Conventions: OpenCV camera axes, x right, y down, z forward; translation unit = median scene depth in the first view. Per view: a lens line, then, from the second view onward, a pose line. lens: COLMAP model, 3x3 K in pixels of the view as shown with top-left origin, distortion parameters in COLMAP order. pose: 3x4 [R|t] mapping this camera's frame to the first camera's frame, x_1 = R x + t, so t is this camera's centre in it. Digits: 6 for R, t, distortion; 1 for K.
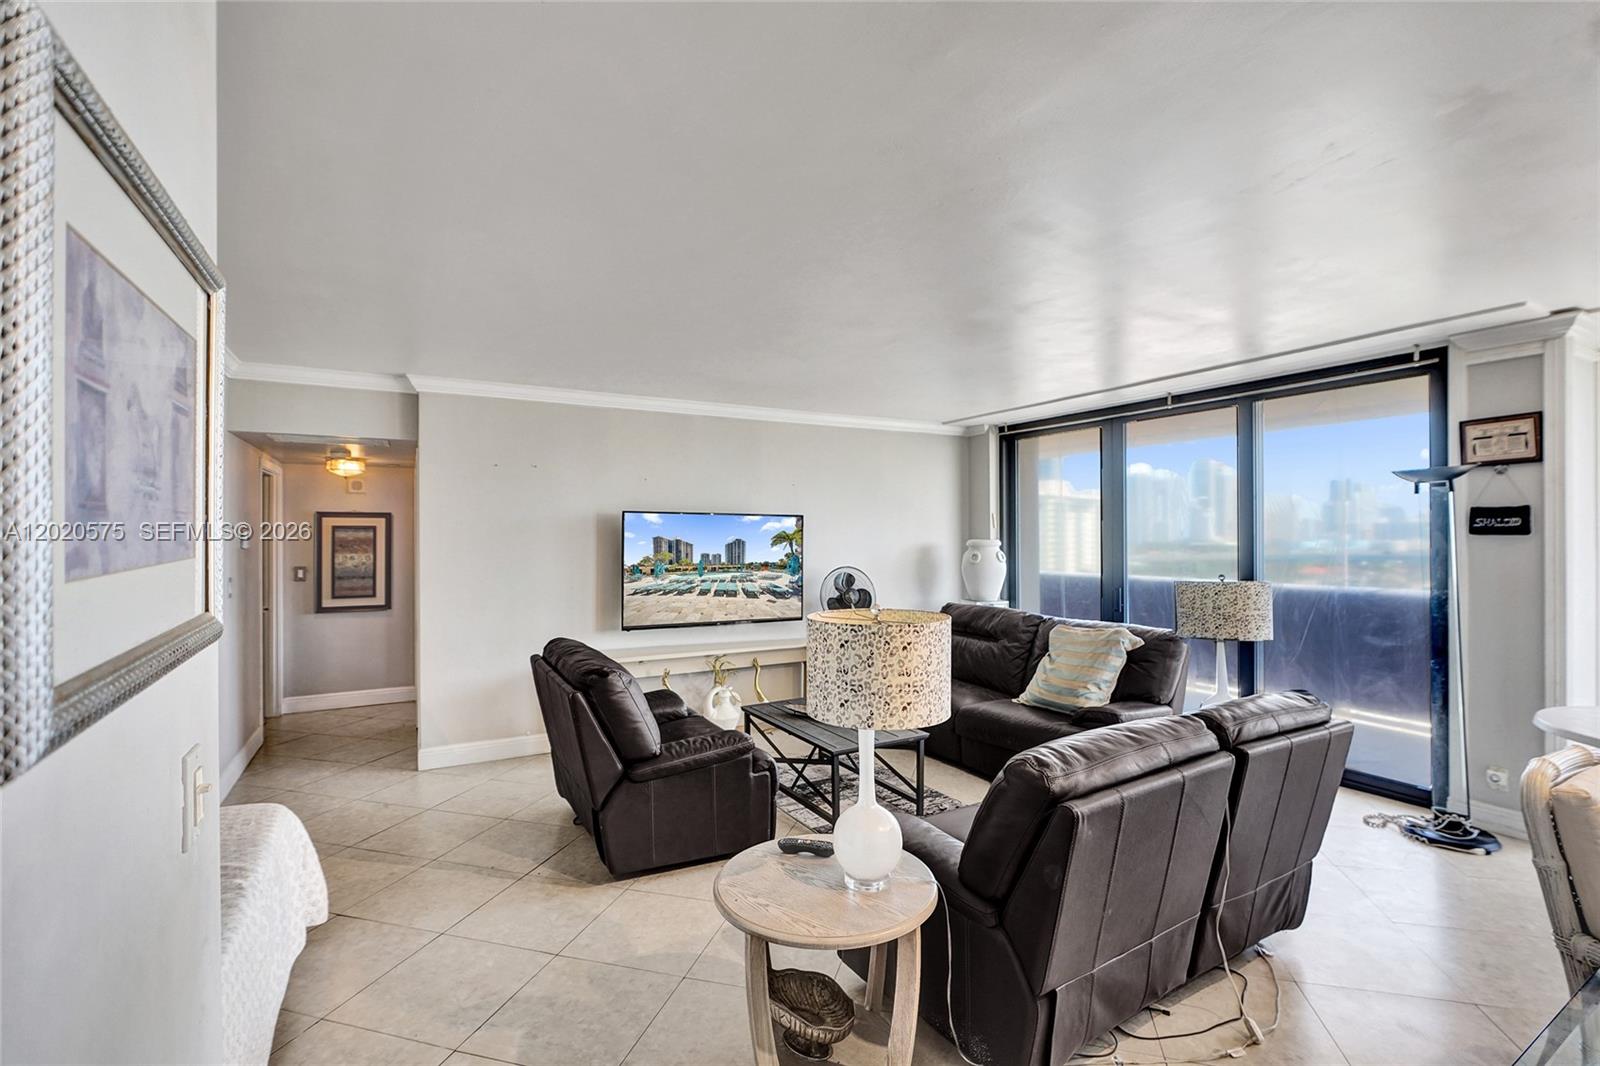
lens RADIAL K [[727.8, 0, 790.7], [0, 727.8, 526.7], [0, 0, 1]] dist [-0.012095, 0.006809]
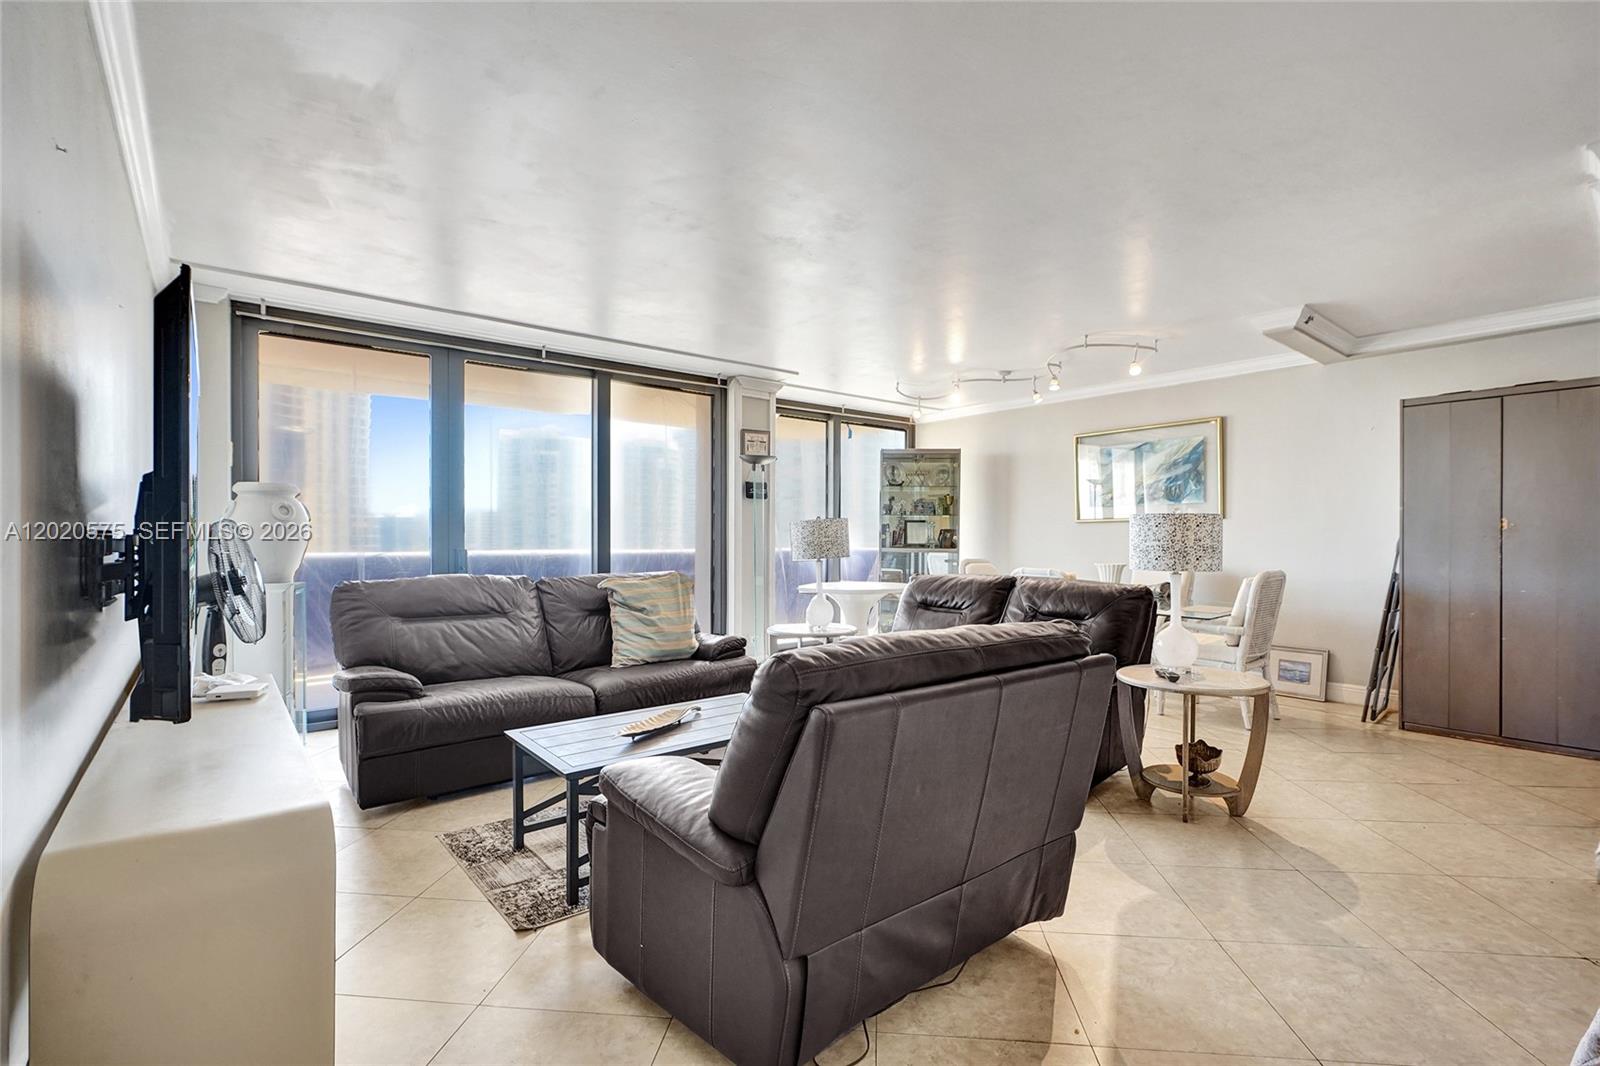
lens RADIAL K [[727.8, 0, 797.1], [0, 727.8, 536.2], [0, 0, 1]] dist [-0.012095, 0.006809]
pose [[-0.164722, 0.004617, 0.986329, -0.472990], [-0.008002, 0.999950, -0.006017, 0.070309], [-0.986308, -0.008883, -0.164676, 0.784226]]
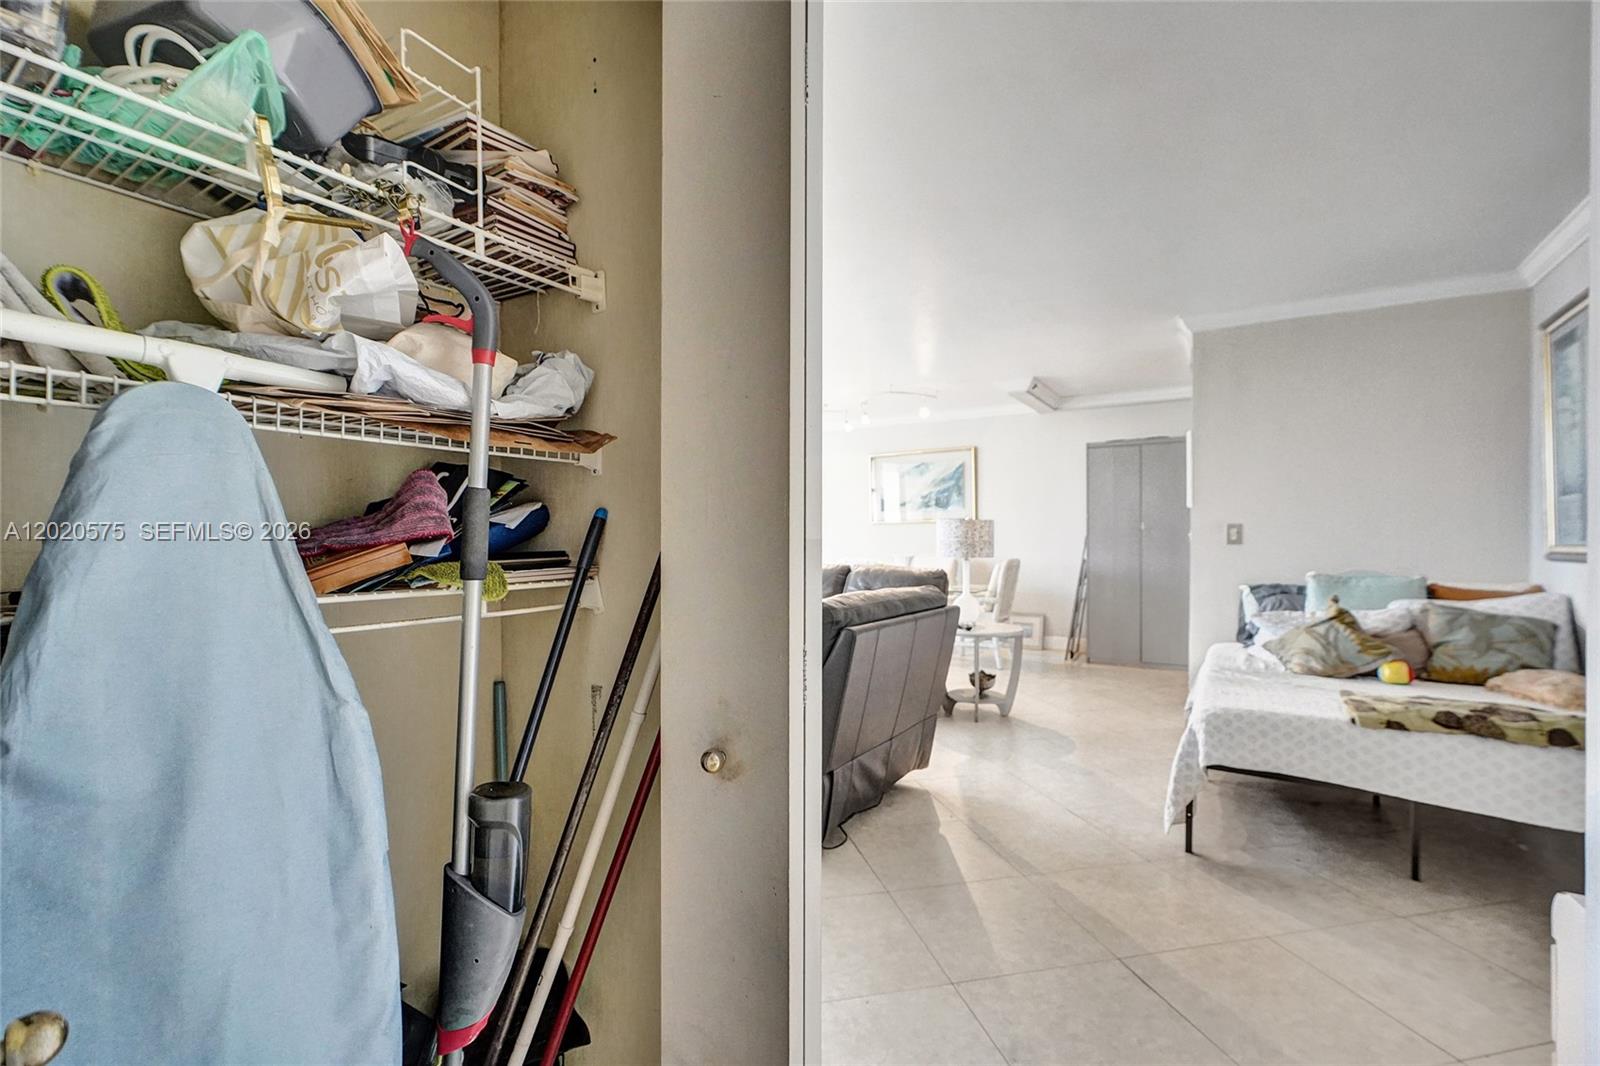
lens RADIAL K [[727.8, 0, 784.2], [0, 727.8, 534.0], [0, 0, 1]] dist [-0.012095, 0.006809]
pose [[-0.466775, 0.006721, 0.884350, -0.623819], [-0.003602, 0.999948, -0.009501, 0.072920], [-0.884369, -0.007620, -0.466727, 0.999654]]
